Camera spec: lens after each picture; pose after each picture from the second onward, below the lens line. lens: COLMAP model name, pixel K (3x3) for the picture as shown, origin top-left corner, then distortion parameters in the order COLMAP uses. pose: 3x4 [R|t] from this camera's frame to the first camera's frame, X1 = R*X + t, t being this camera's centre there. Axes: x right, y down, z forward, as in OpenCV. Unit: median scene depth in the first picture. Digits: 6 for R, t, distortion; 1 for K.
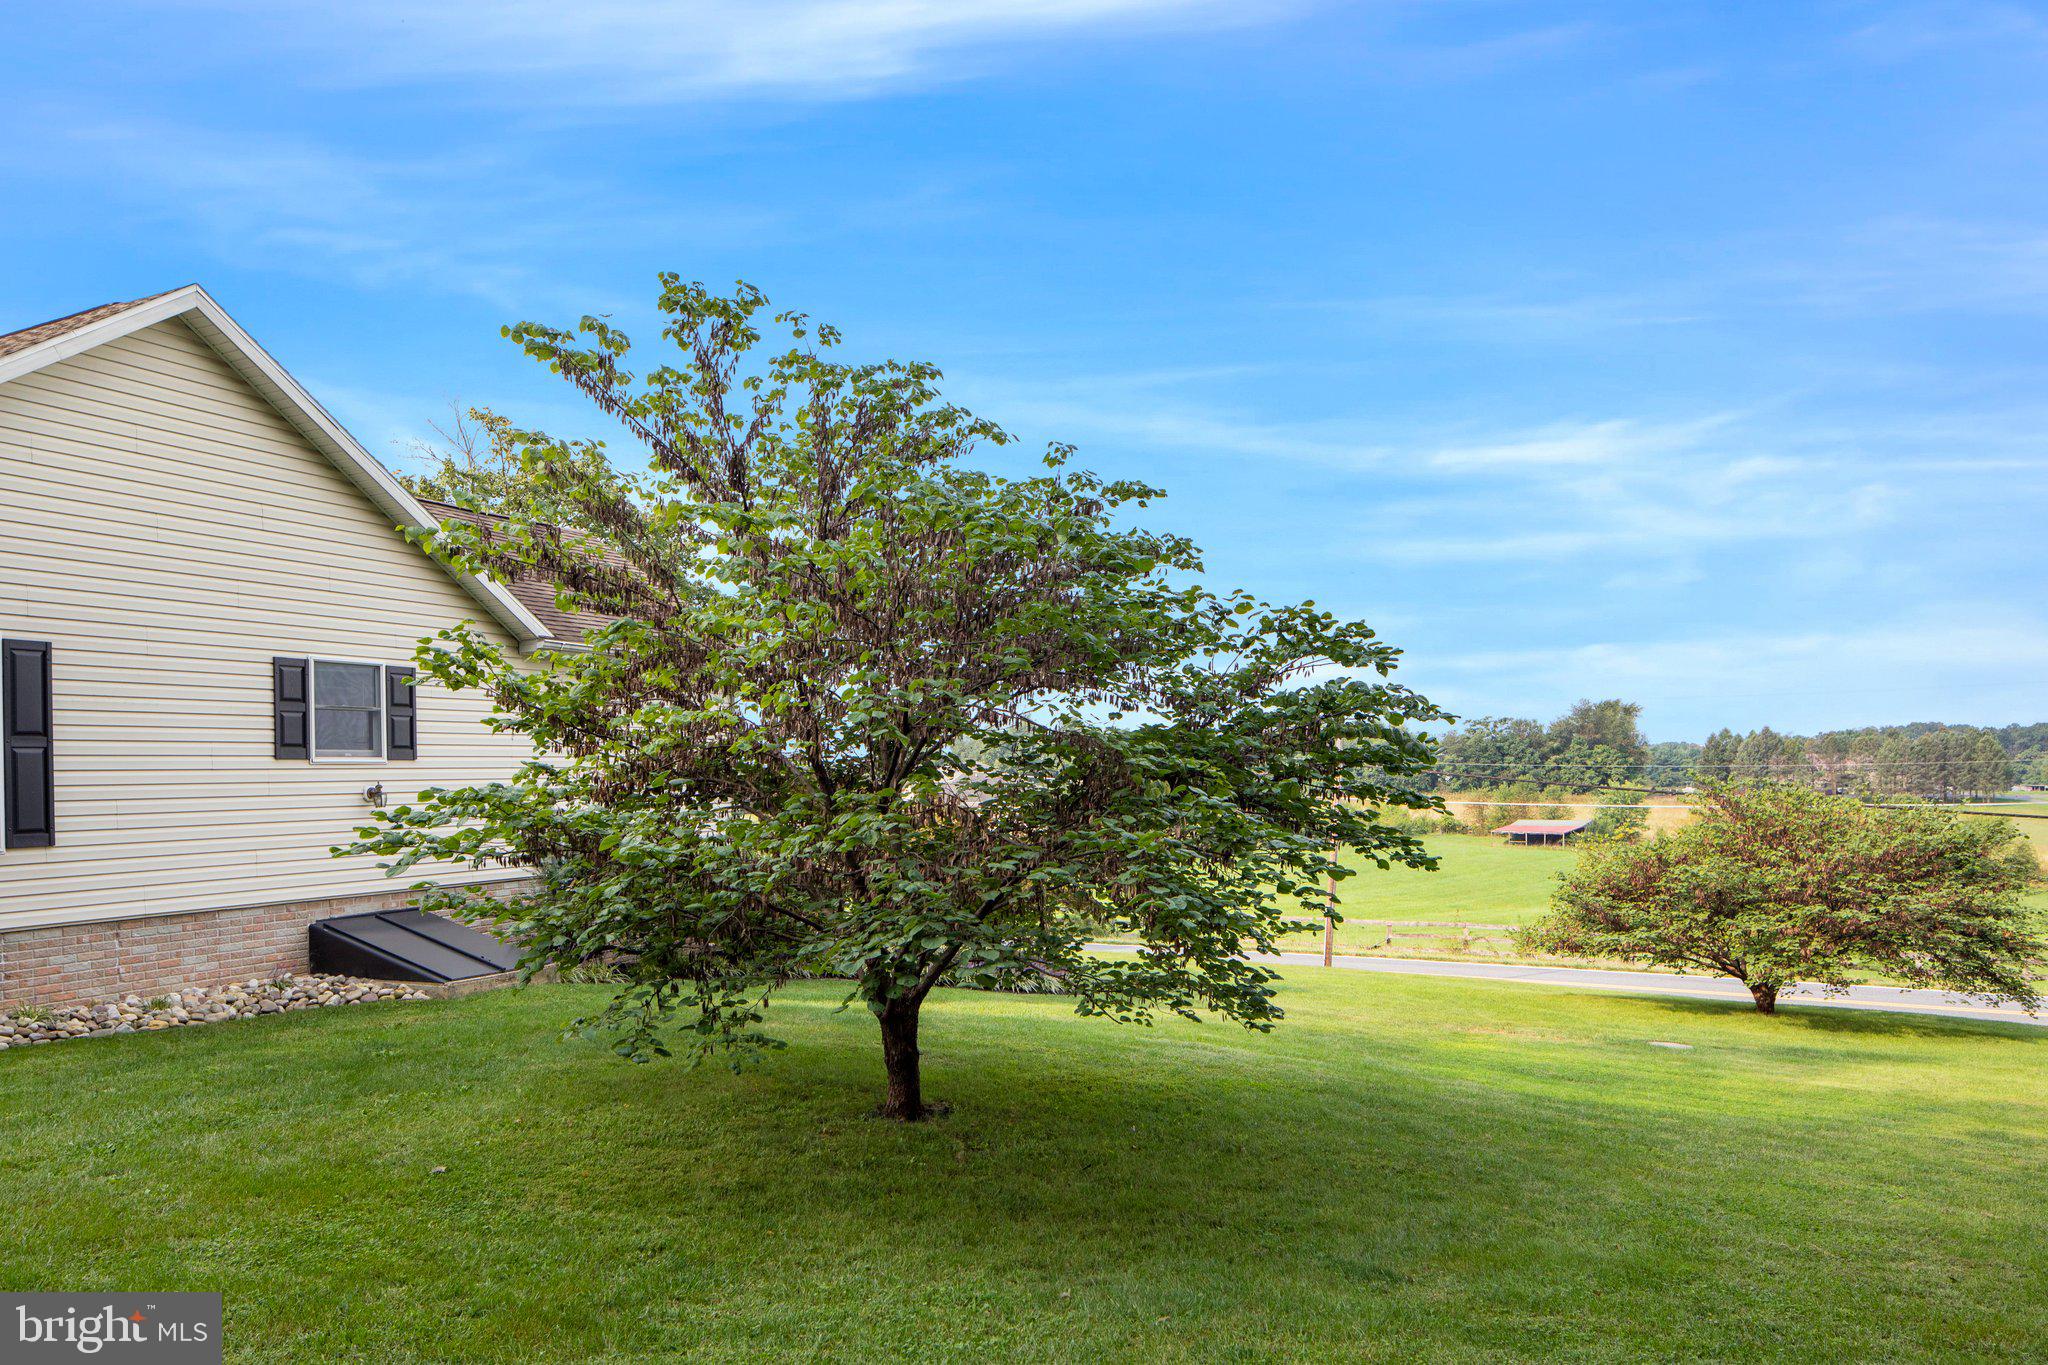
lens RADIAL K [[1389.4, 0, 1046.9], [0, 1389.4, 678.5], [0, 0, 1]] dist [-0.010798, 0.003002]
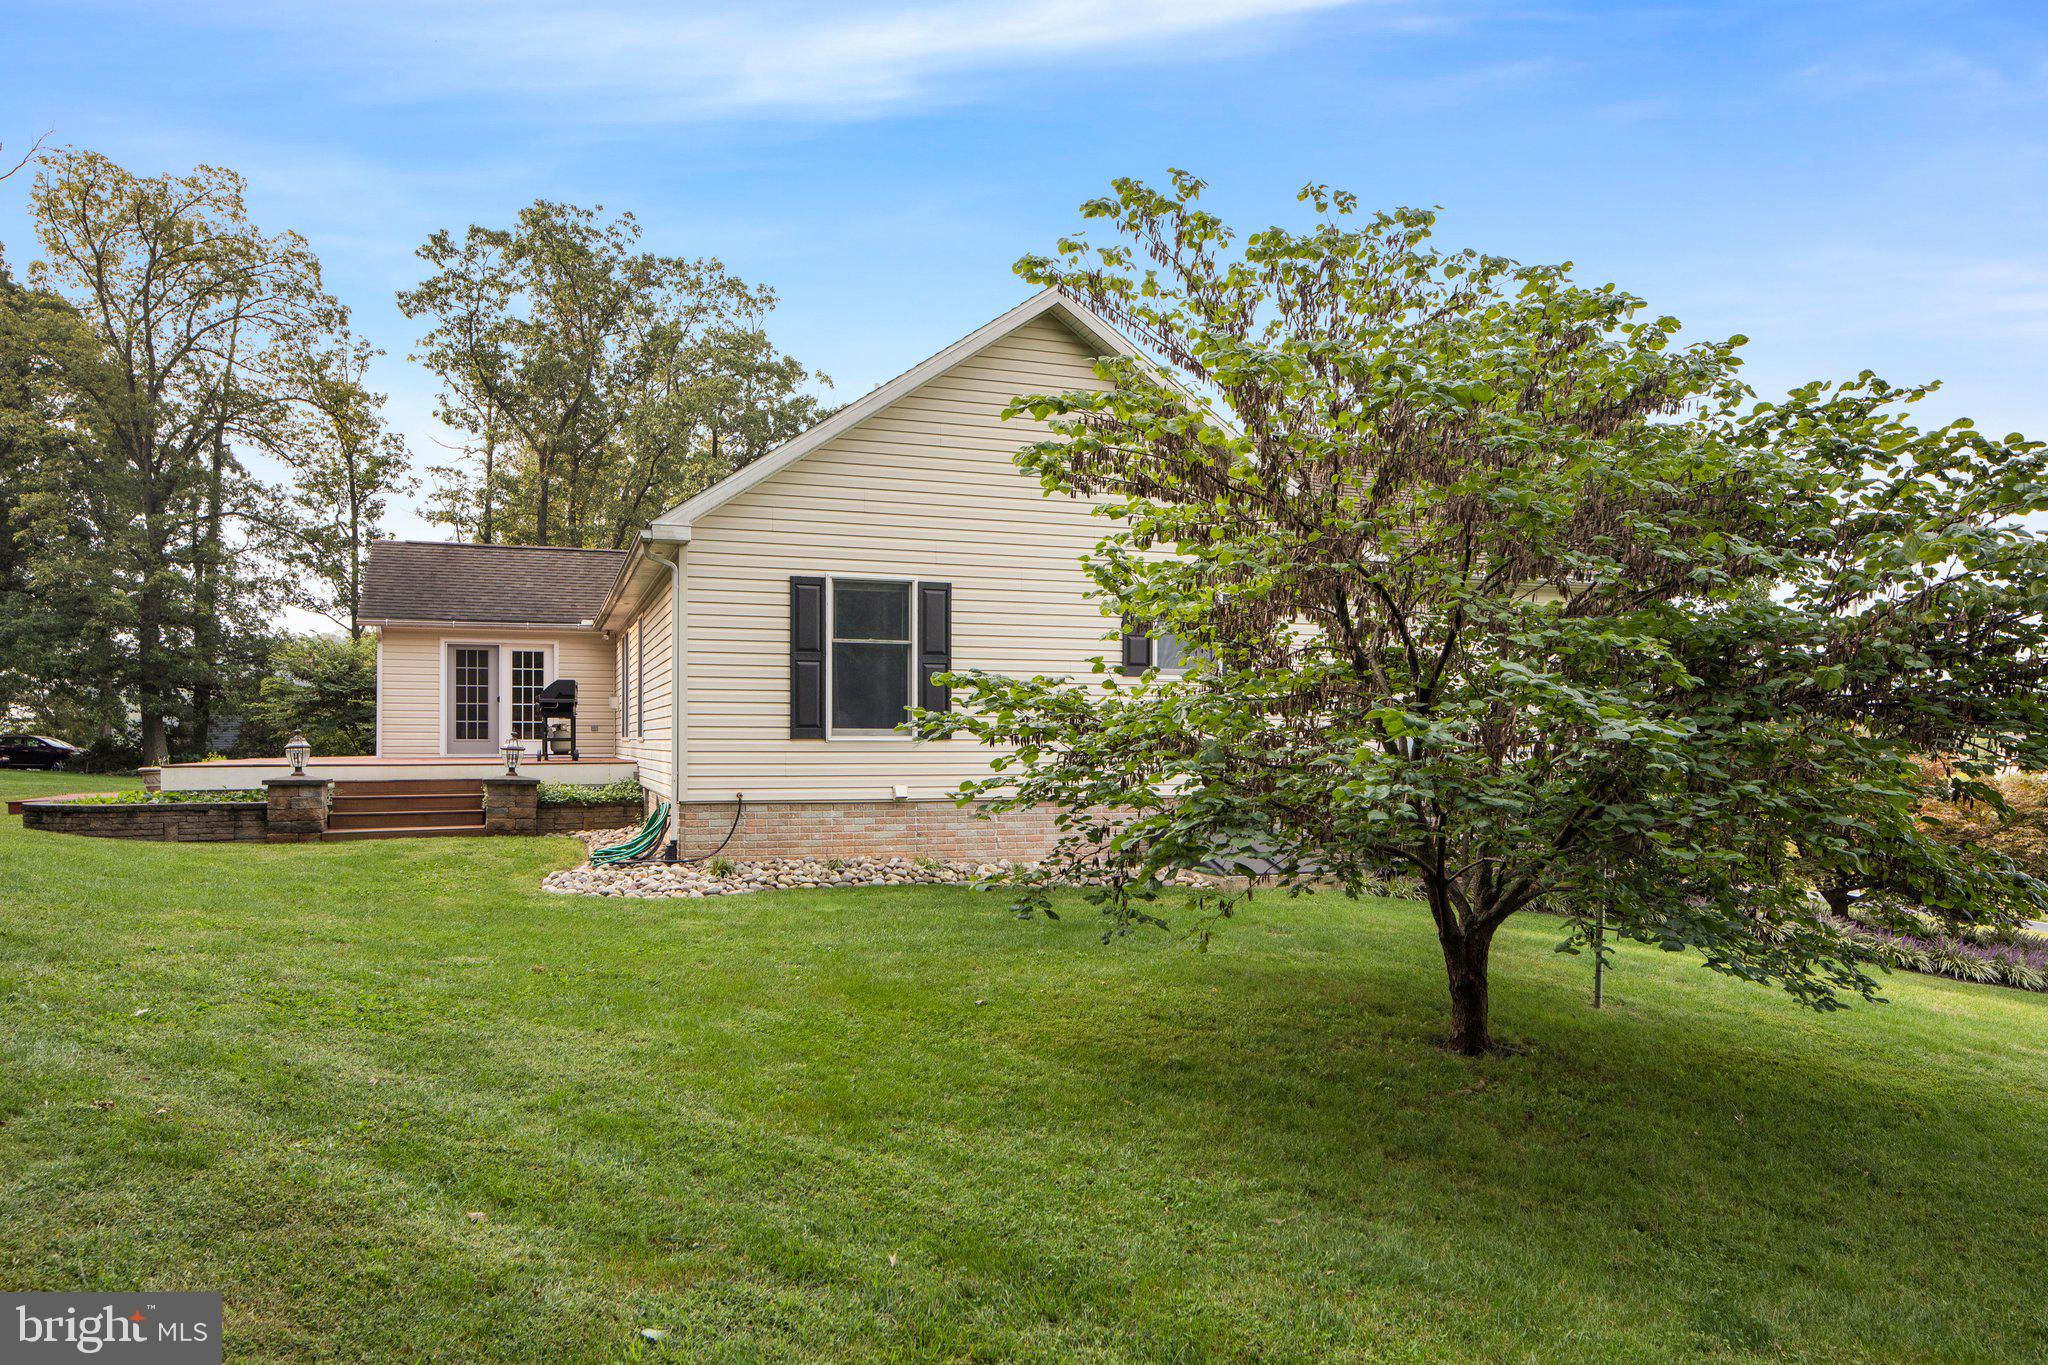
lens RADIAL K [[1389.4, 0, 1041.4], [0, 1389.4, 678.5], [0, 0, 1]] dist [-0.010798, 0.003002]
pose [[0.713033, -0.001989, -0.701127, 0.337907], [0.029040, 0.999222, 0.026698, 0.041290], [0.700528, -0.039397, 0.712536, 0.169781]]
